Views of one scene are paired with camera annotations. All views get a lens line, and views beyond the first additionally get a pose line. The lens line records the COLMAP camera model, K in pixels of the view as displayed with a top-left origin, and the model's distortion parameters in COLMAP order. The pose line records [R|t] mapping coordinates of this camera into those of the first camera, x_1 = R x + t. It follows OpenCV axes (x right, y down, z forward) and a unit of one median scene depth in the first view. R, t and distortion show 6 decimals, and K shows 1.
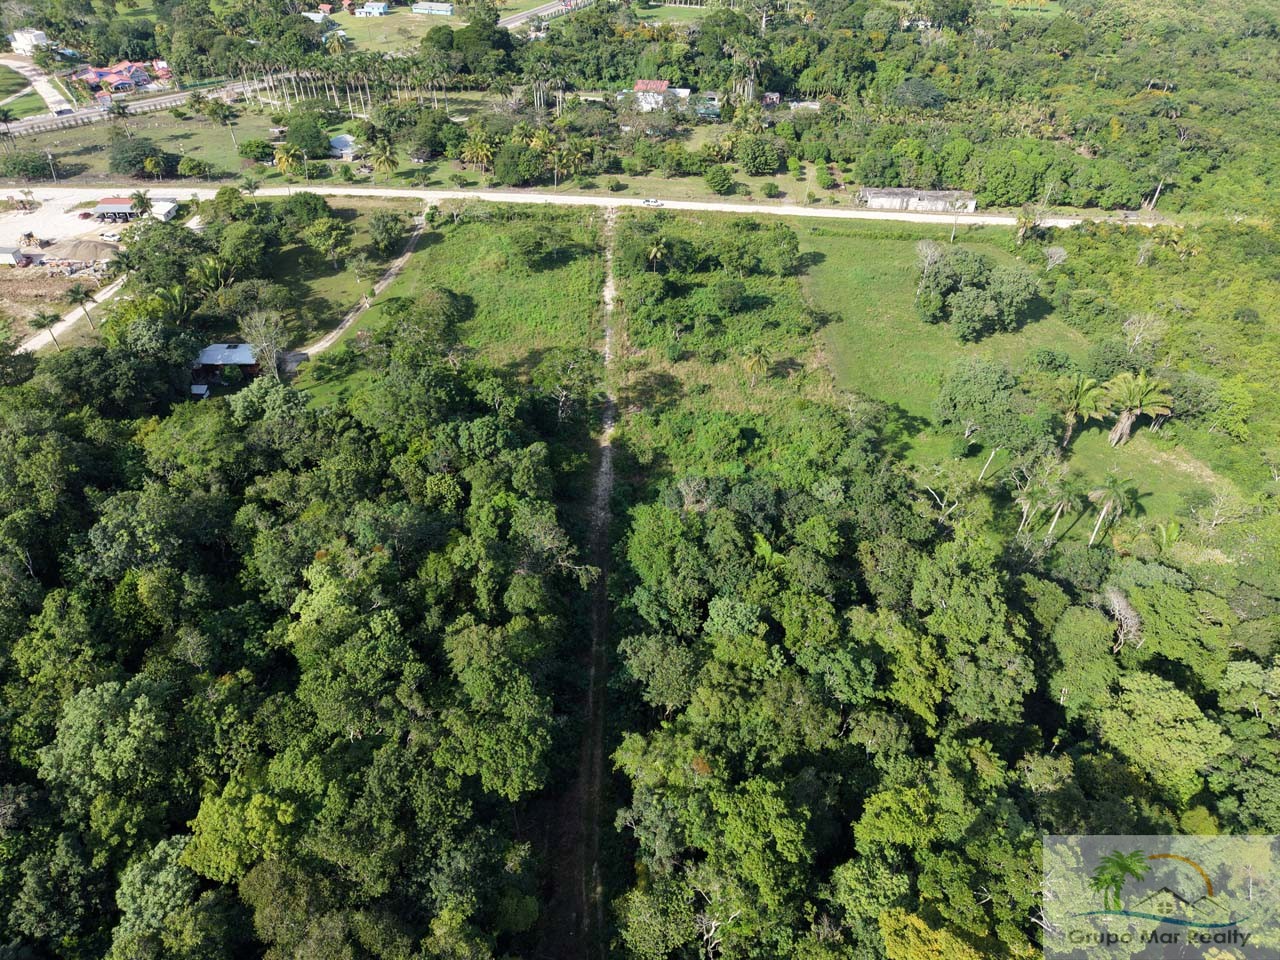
lens RADIAL K [[855.2, 0, 640.0], [0, 855.2, 480.0], [0, 0, 1]] dist [0.012524, -0.007028]
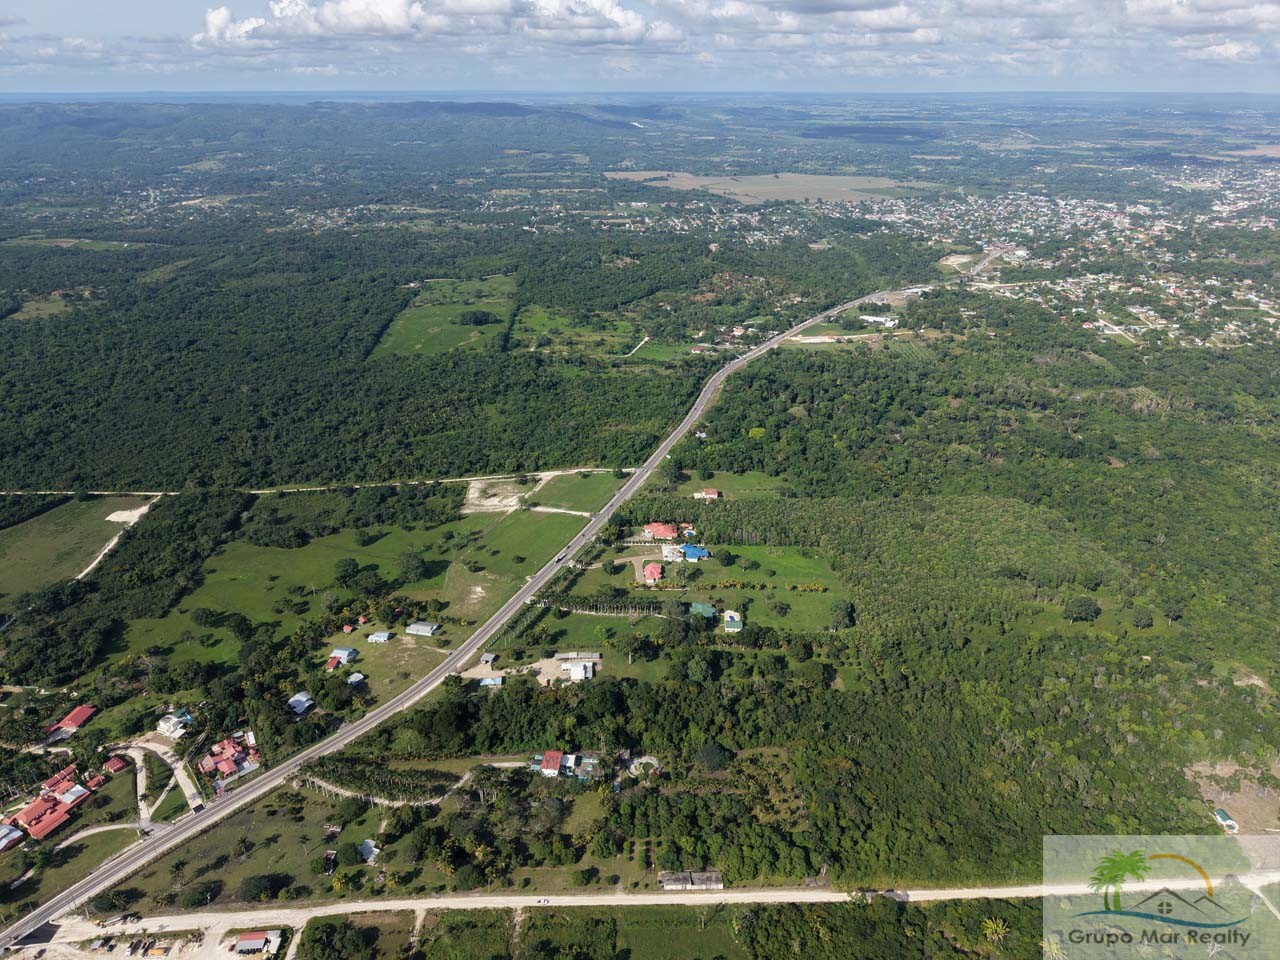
lens RADIAL K [[855.2, 0, 640.0], [0, 855.2, 480.0], [0, 0, 1]] dist [0.012524, -0.007028]
pose [[0.998690, -0.027076, 0.043423, 0.173997], [0.036990, 0.968321, -0.246953, -0.764977], [-0.035361, 0.248236, 0.968054, -1.032316]]
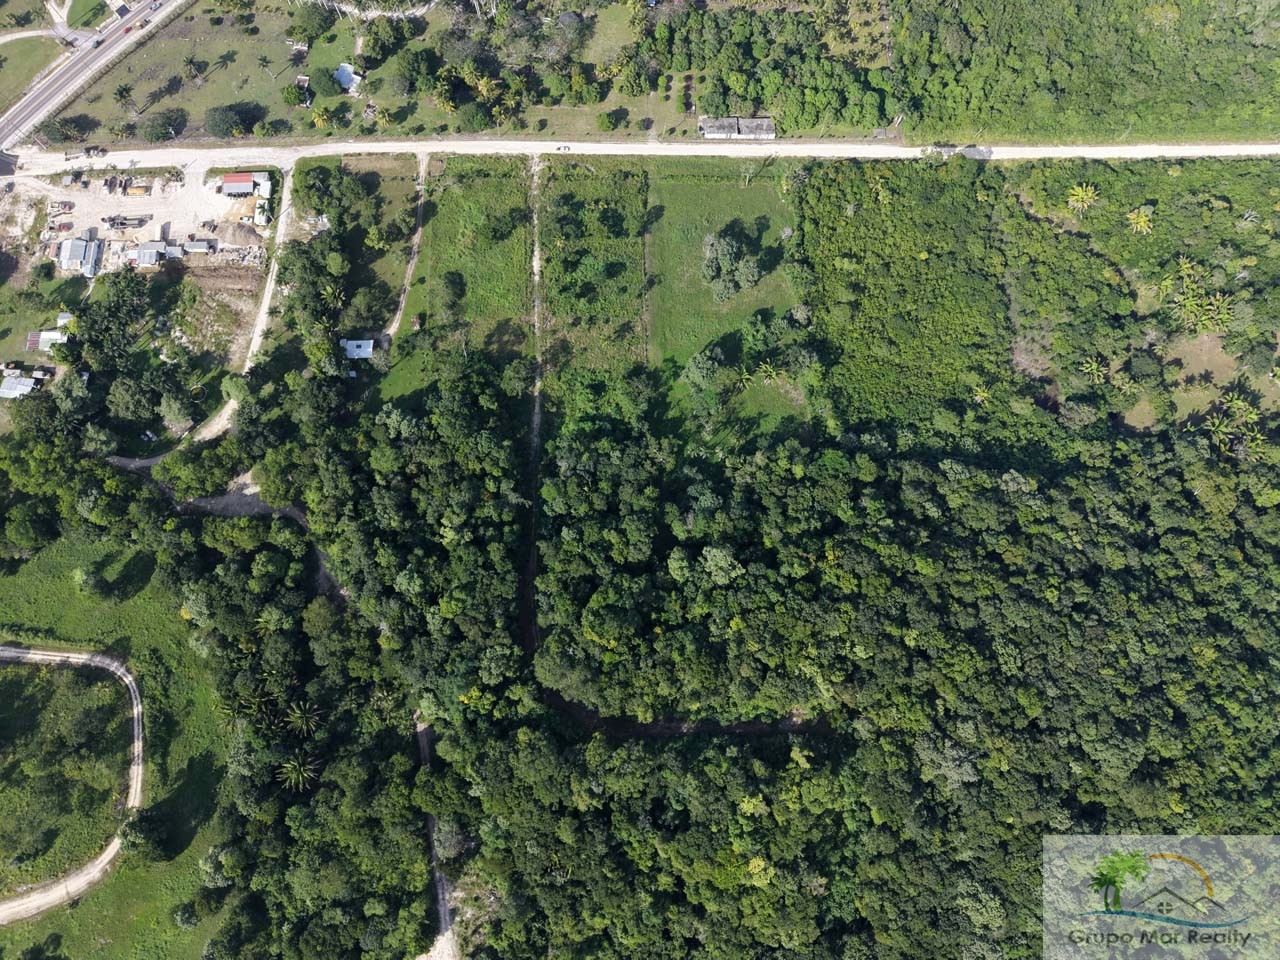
lens RADIAL K [[855.2, 0, 640.0], [0, 855.2, 480.0], [0, 0, 1]] dist [0.012524, -0.007028]
pose [[0.999900, -0.012144, -0.007202, 0.166709], [0.013998, 0.786204, 0.617809, -0.847023], [-0.001840, -0.617848, 0.786295, -0.624490]]
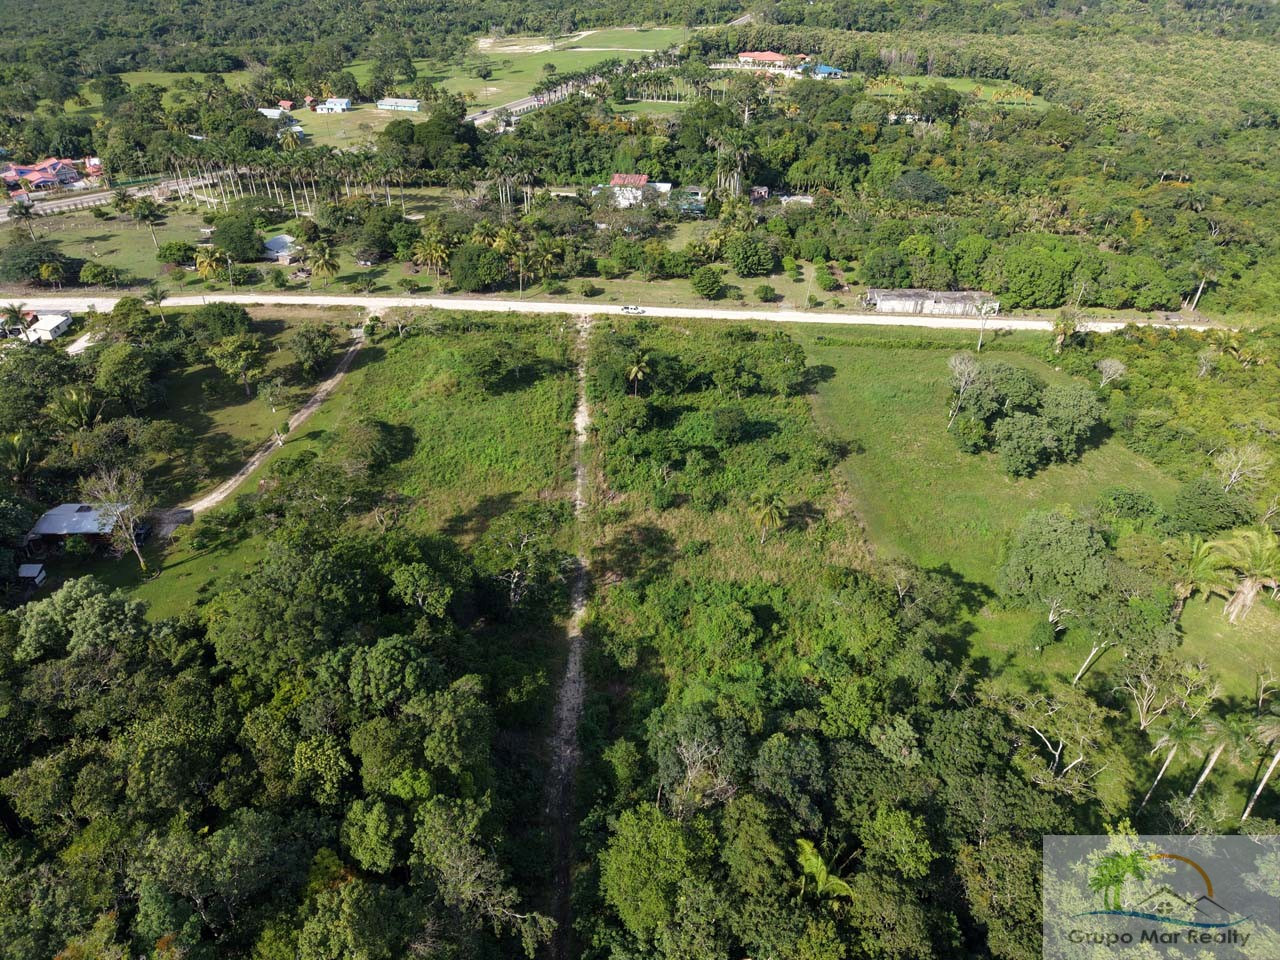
lens RADIAL K [[844.6, 0, 648.2], [0, 844.6, 501.1], [0, 0, 1]] dist [0.011058, -0.003468]
pose [[0.999474, -0.016646, 0.027843, 0.003780], [0.018639, 0.997165, -0.072902, -0.068919], [-0.026550, 0.073383, 0.996950, 0.164655]]
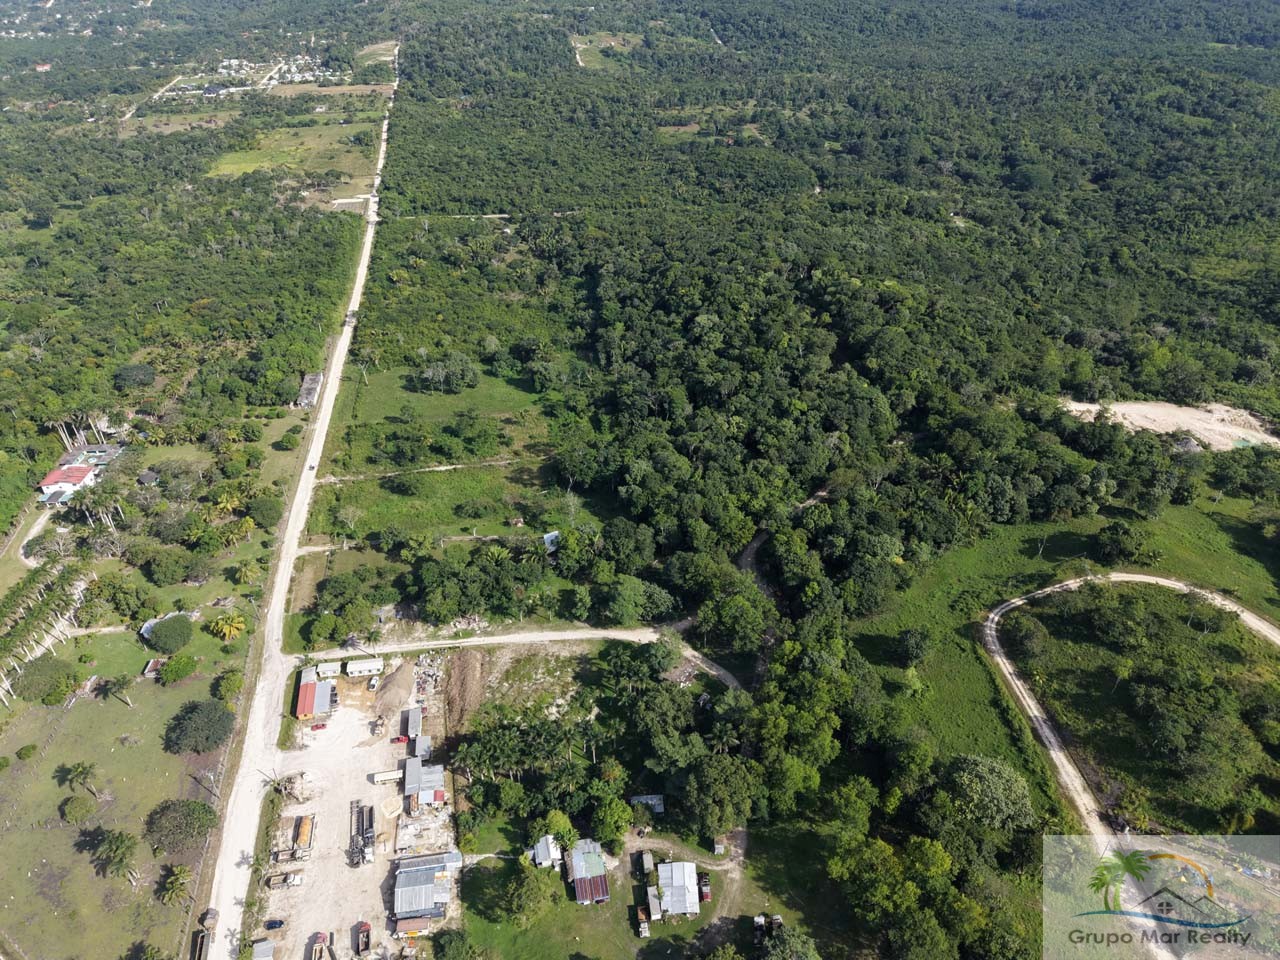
lens RADIAL K [[855.2, 0, 640.0], [0, 855.2, 480.0], [0, 0, 1]] dist [0.012524, -0.007028]
pose [[-0.185570, -0.554386, 0.811307, -1.391794], [0.616328, 0.577380, 0.535511, -0.797886], [-0.765312, 0.599407, 0.234539, 0.225524]]
